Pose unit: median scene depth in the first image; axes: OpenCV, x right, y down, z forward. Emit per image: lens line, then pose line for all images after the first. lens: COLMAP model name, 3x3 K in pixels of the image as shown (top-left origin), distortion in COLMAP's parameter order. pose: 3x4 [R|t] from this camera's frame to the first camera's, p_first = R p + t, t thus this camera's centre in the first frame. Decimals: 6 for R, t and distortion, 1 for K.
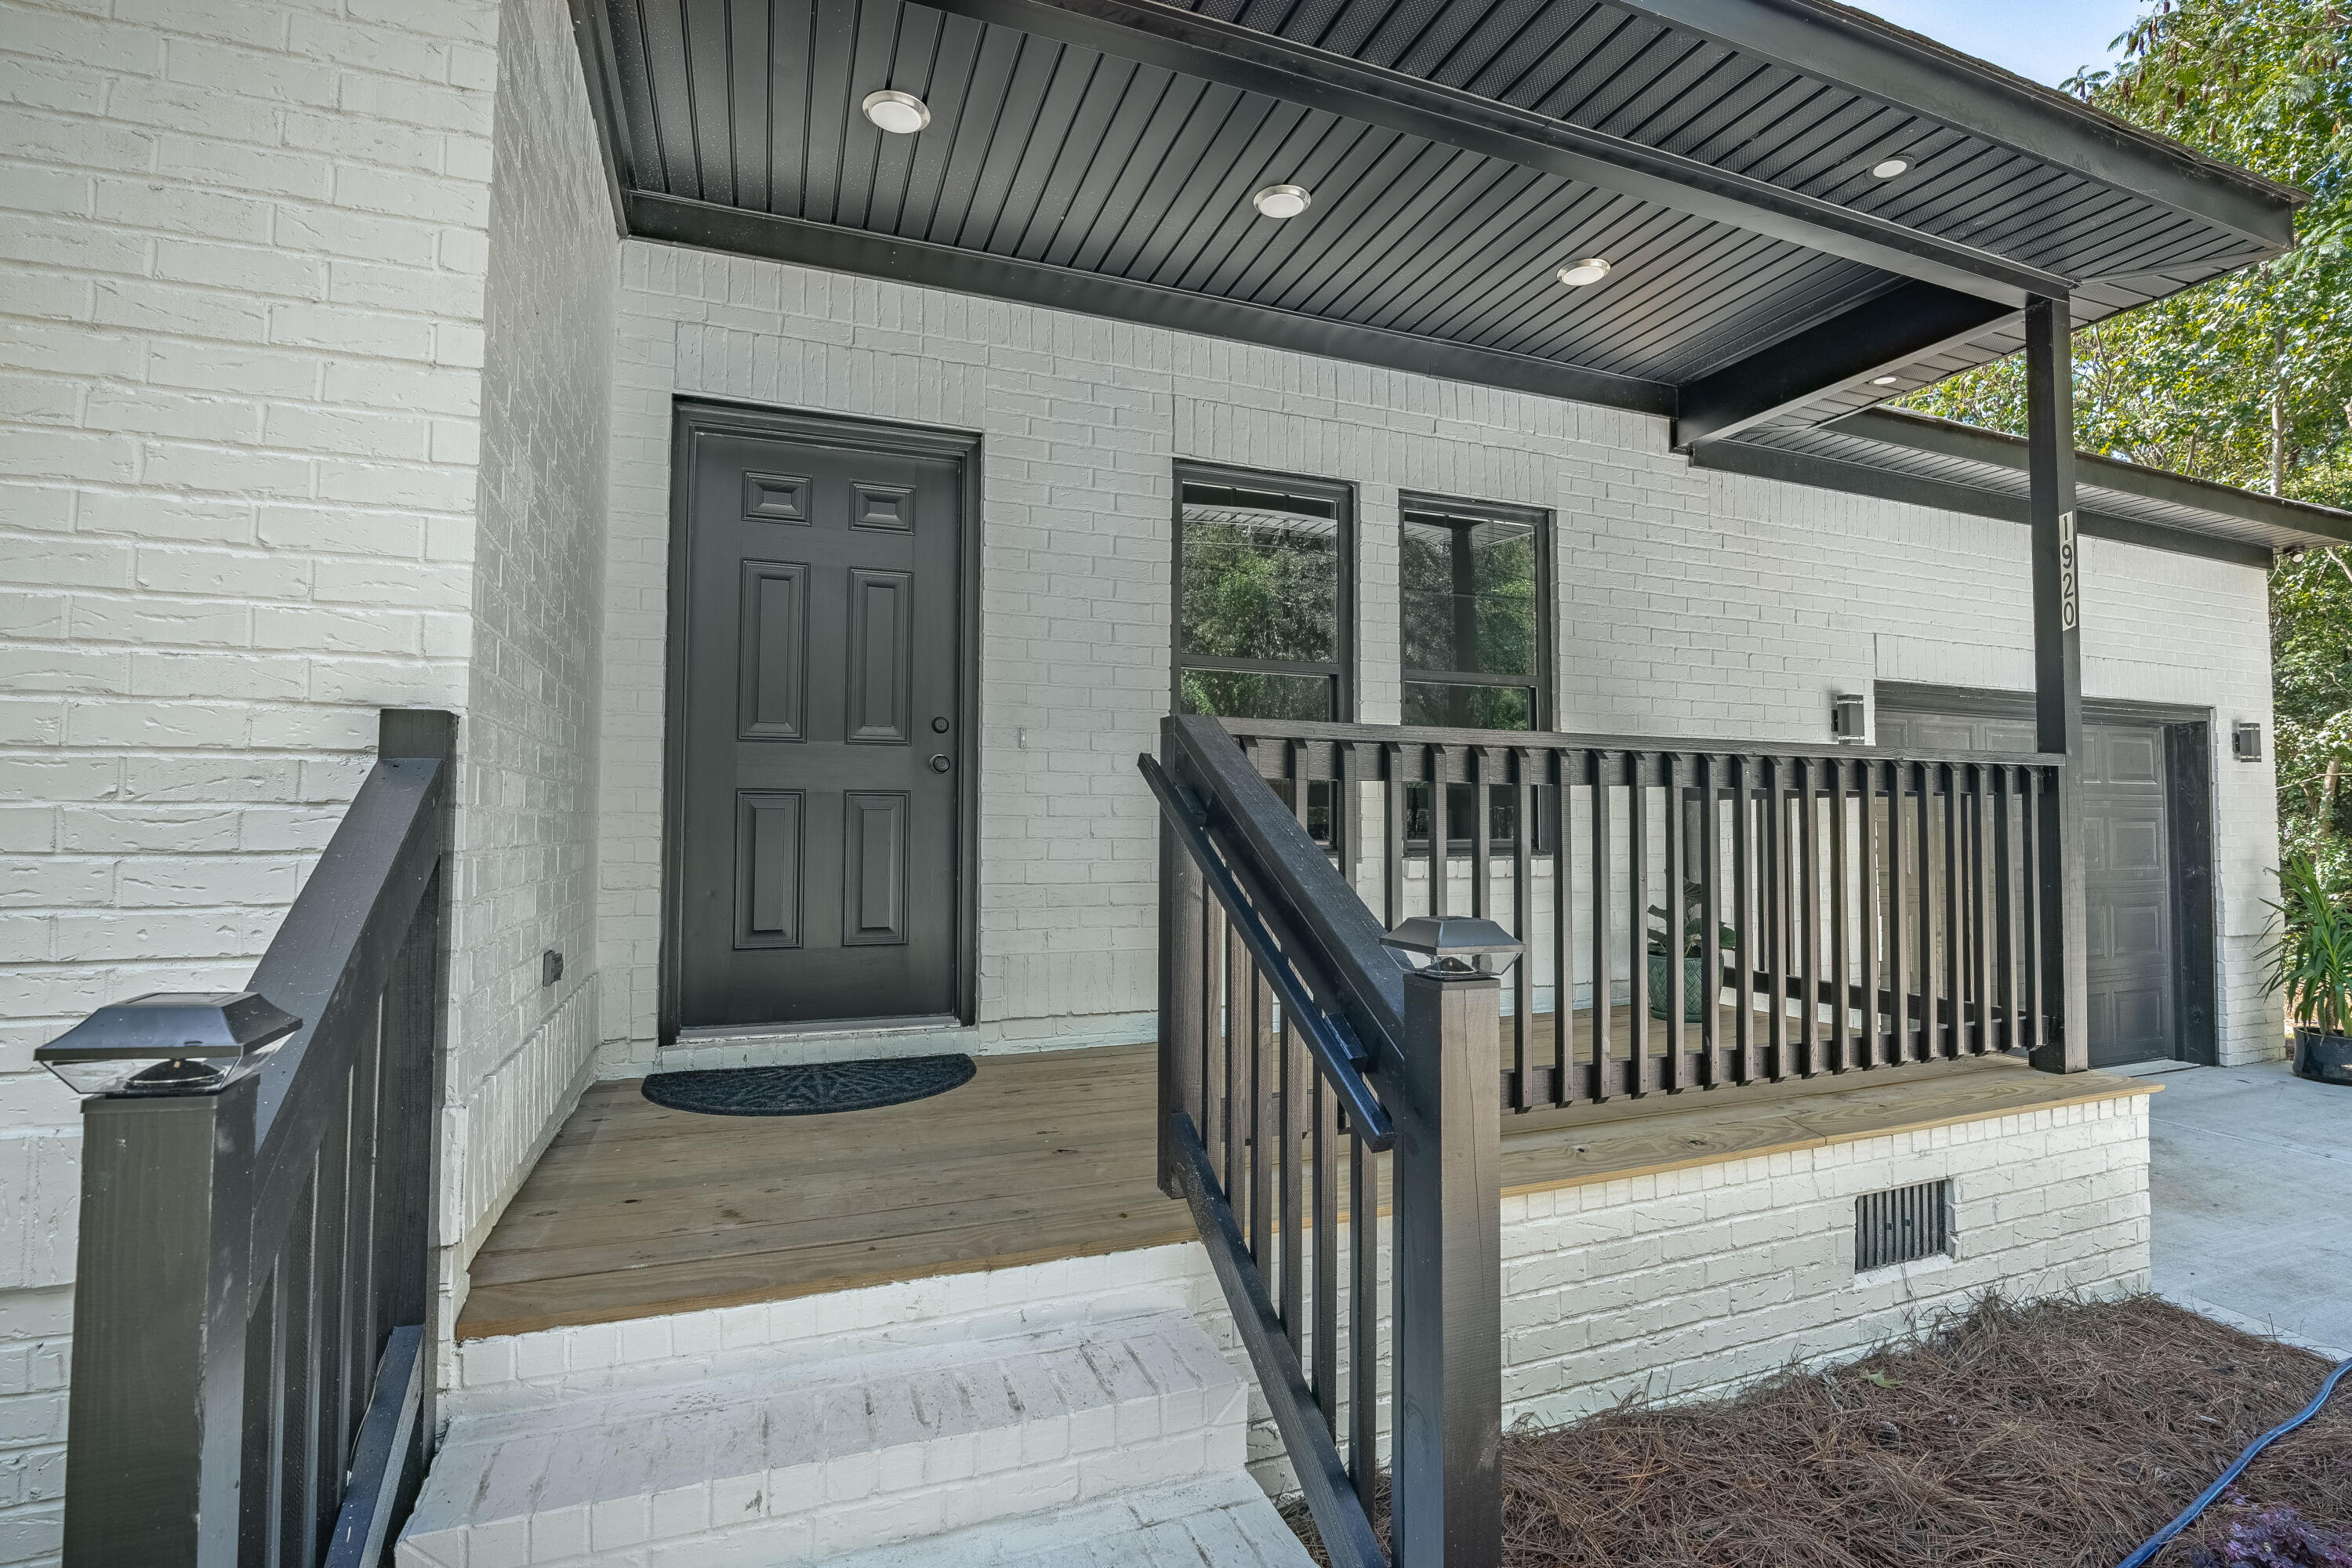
lens RADIAL K [[1072.2, 0, 1165.7], [0, 1072.2, 790.8], [0, 0, 1]] dist [-0.020044, -0.000278]
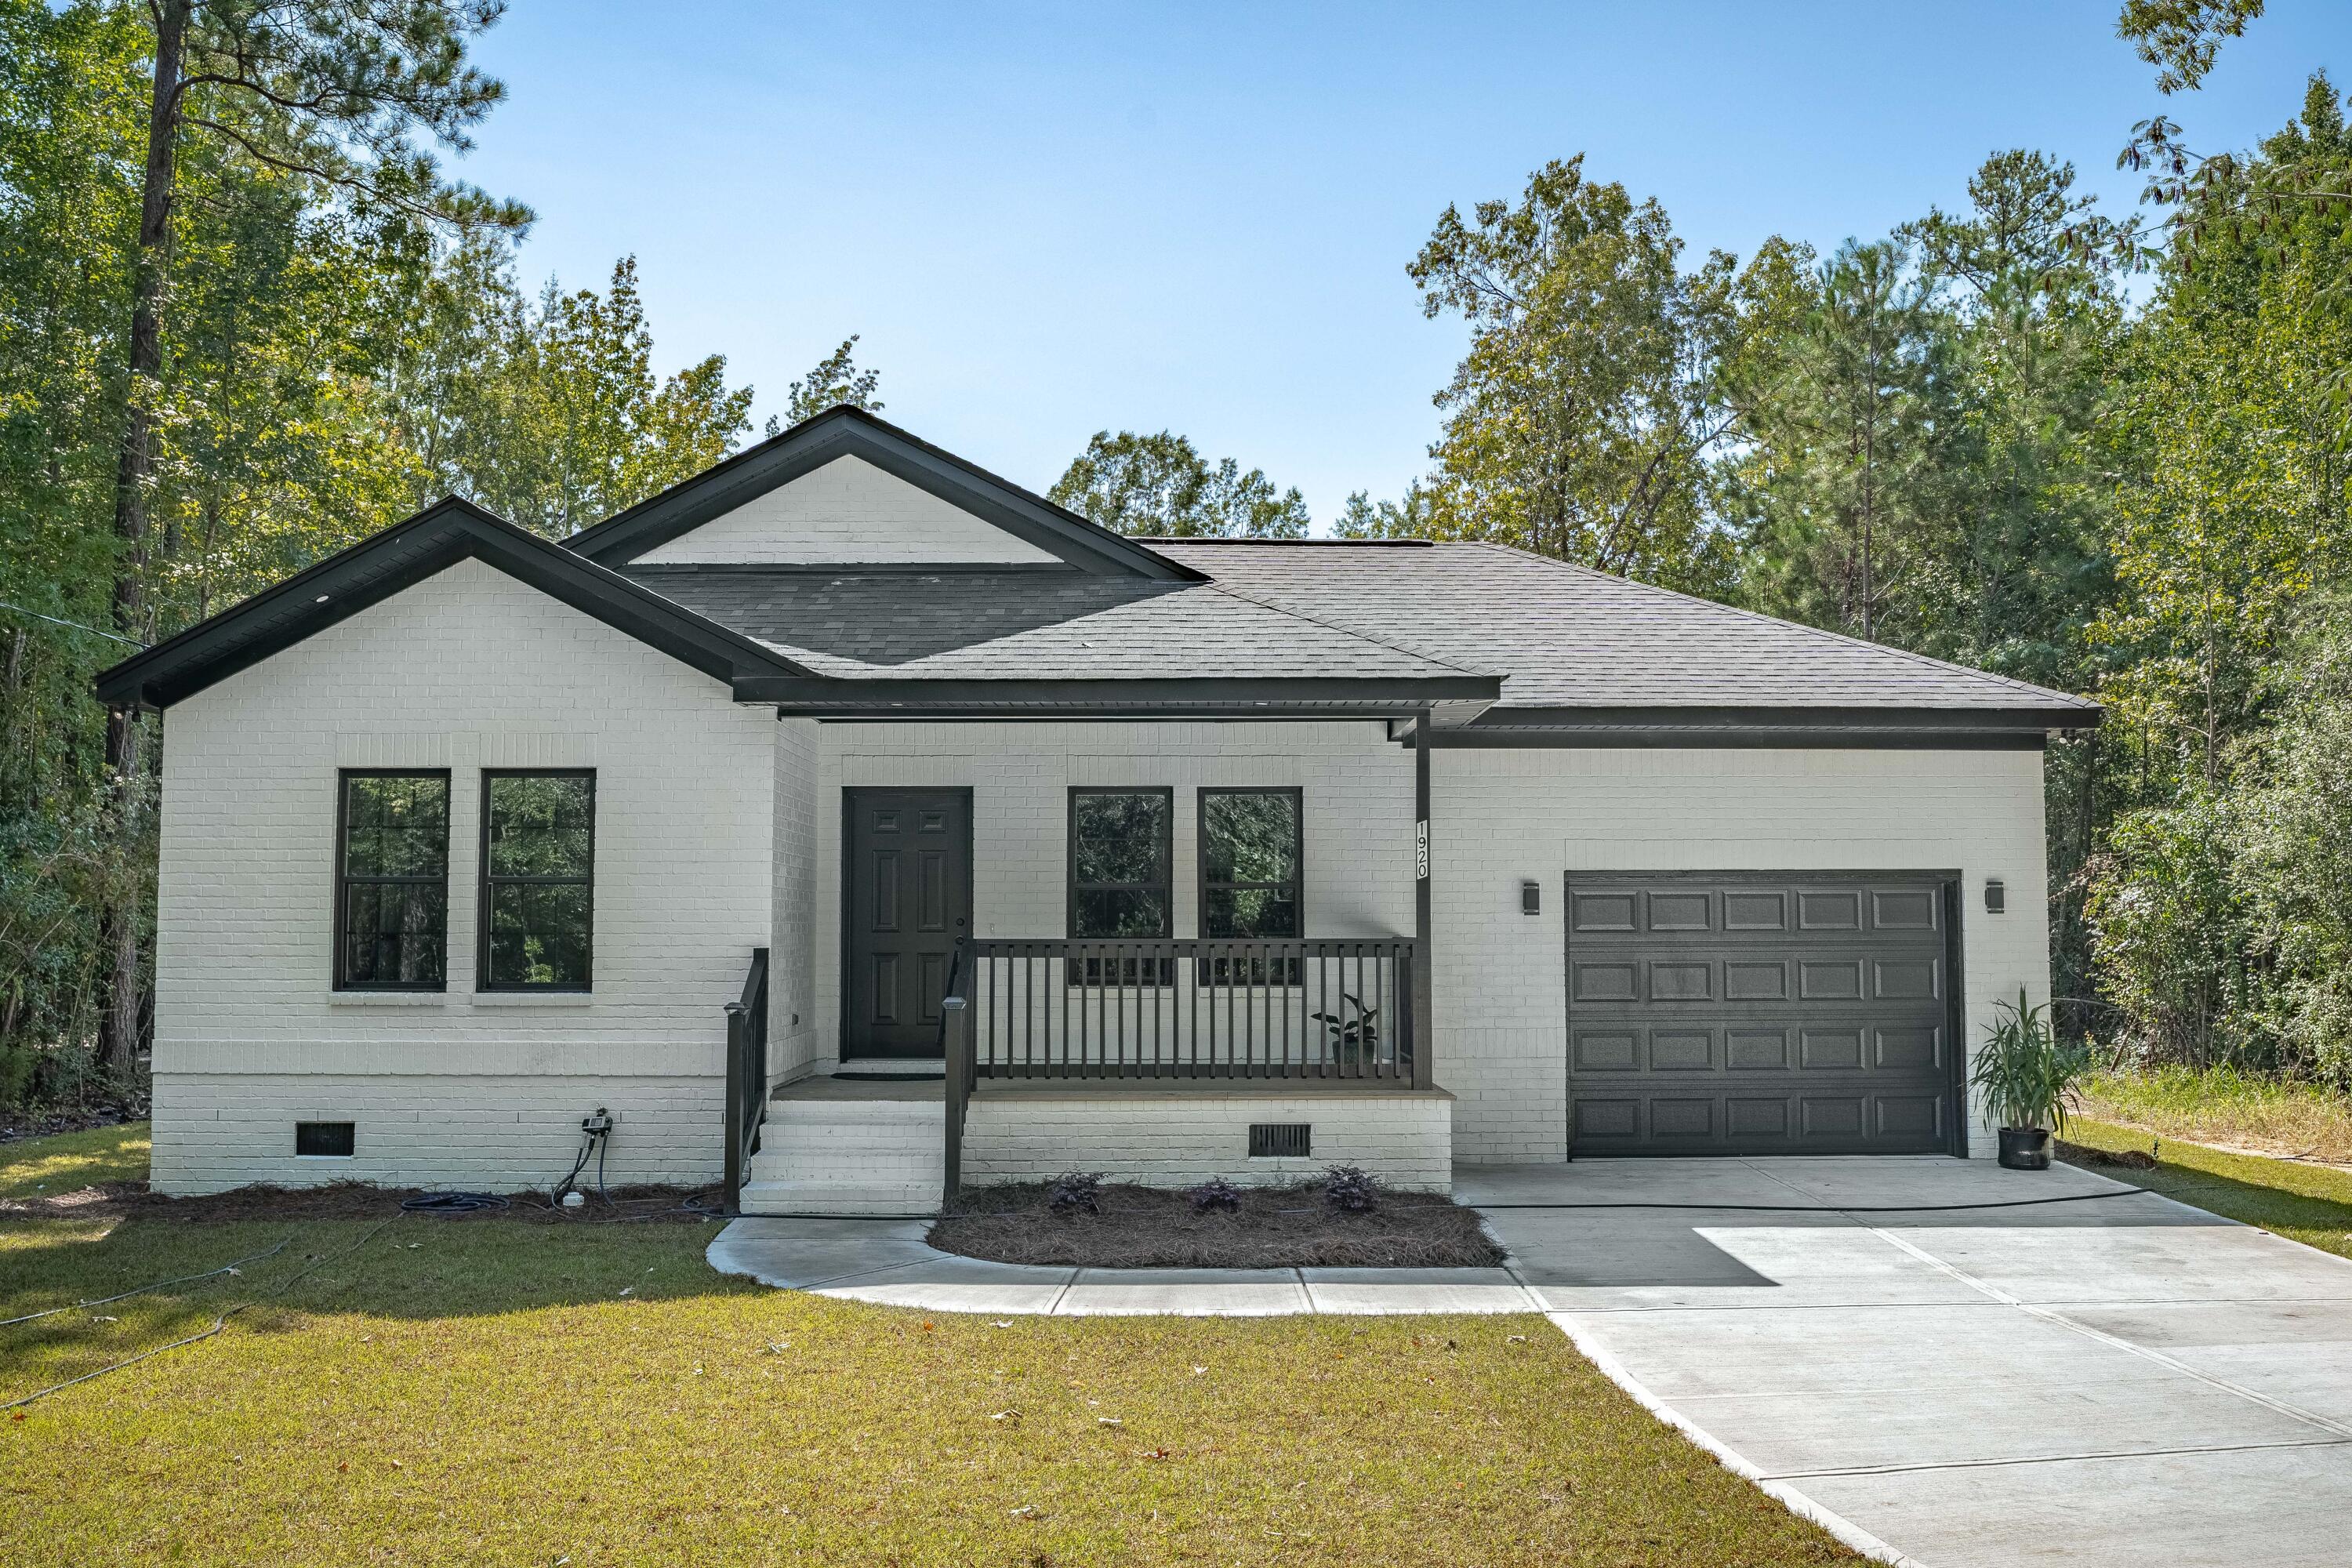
lens RADIAL K [[2175.1, 0, 1176.0], [0, 2175.1, 784.0], [0, 0, 1]] dist [-0.066499, -0.000749]
pose [[0.925018, -0.029139, -0.378804, 2.042481], [0.017149, 0.999241, -0.034988, -0.197925], [0.379535, 0.025868, 0.924815, -3.165683]]
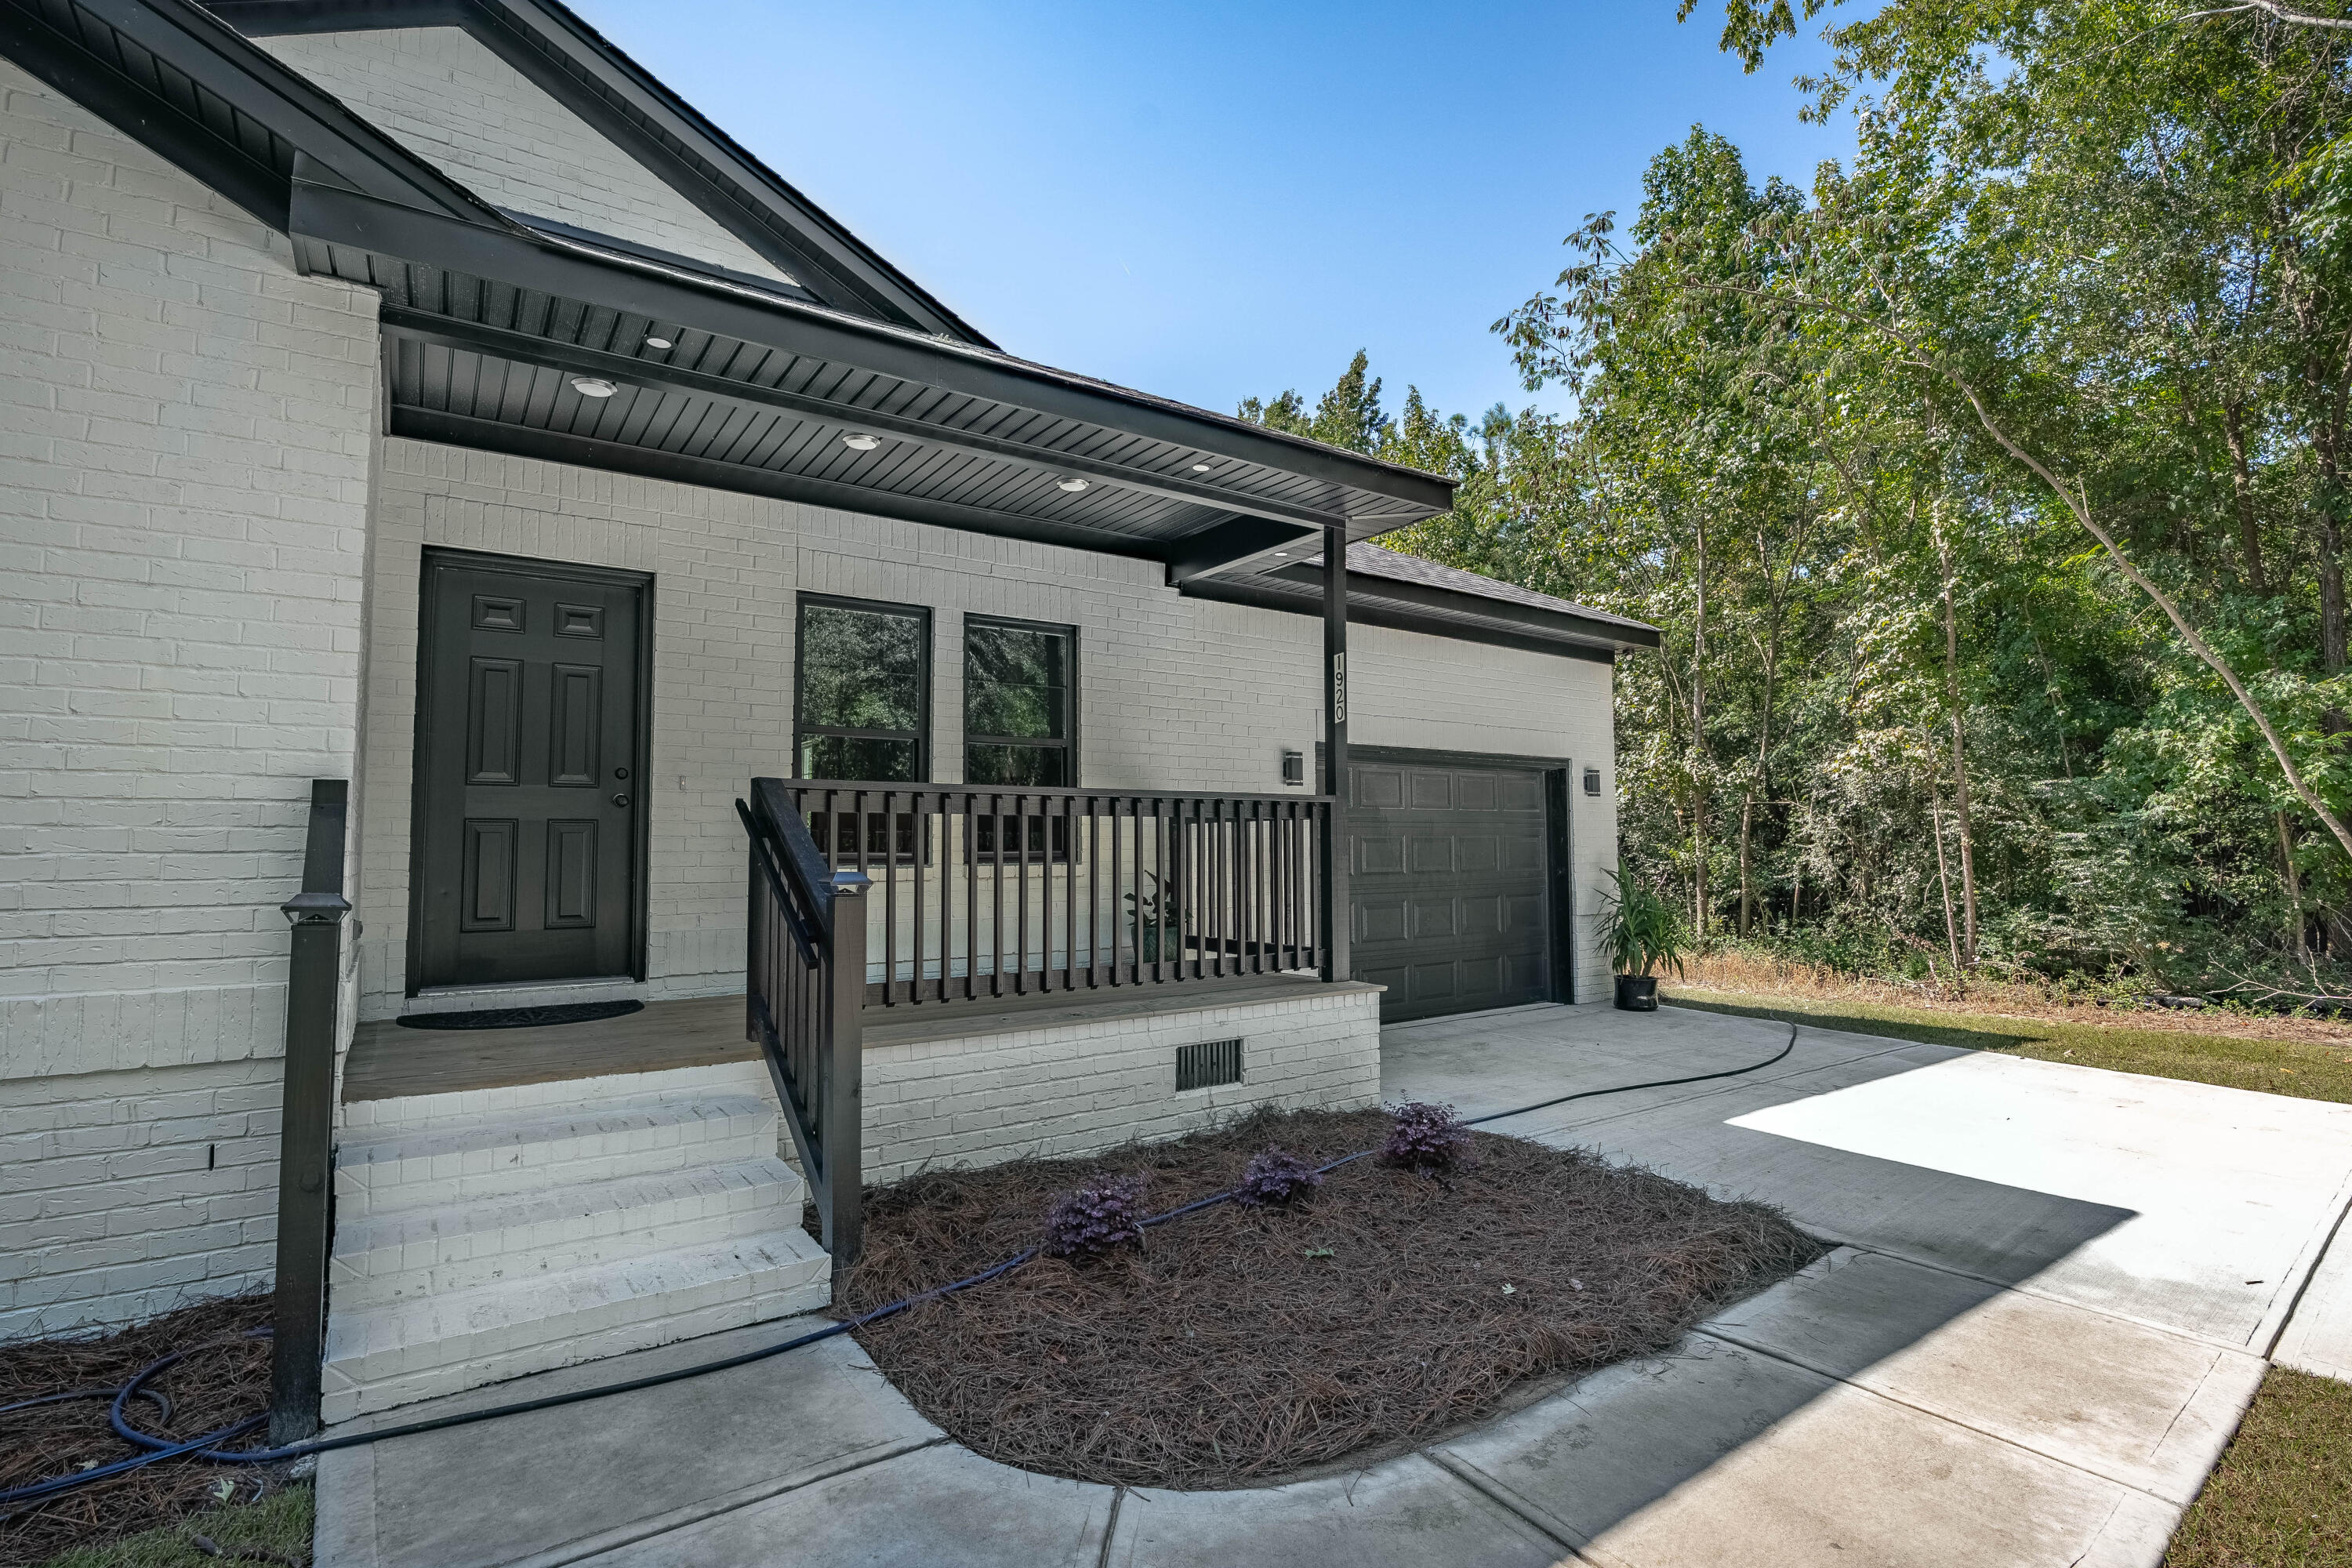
lens RADIAL K [[1122.1, 0, 1176.0], [0, 1122.1, 784.0], [0, 0, 1]] dist [-0.017742, -0.000197]
pose [[0.970257, 0.003378, 0.242054, 0.163352], [0.004109, 0.999529, -0.030418, 0.000926], [-0.242042, 0.030507, 0.969786, -0.695510]]
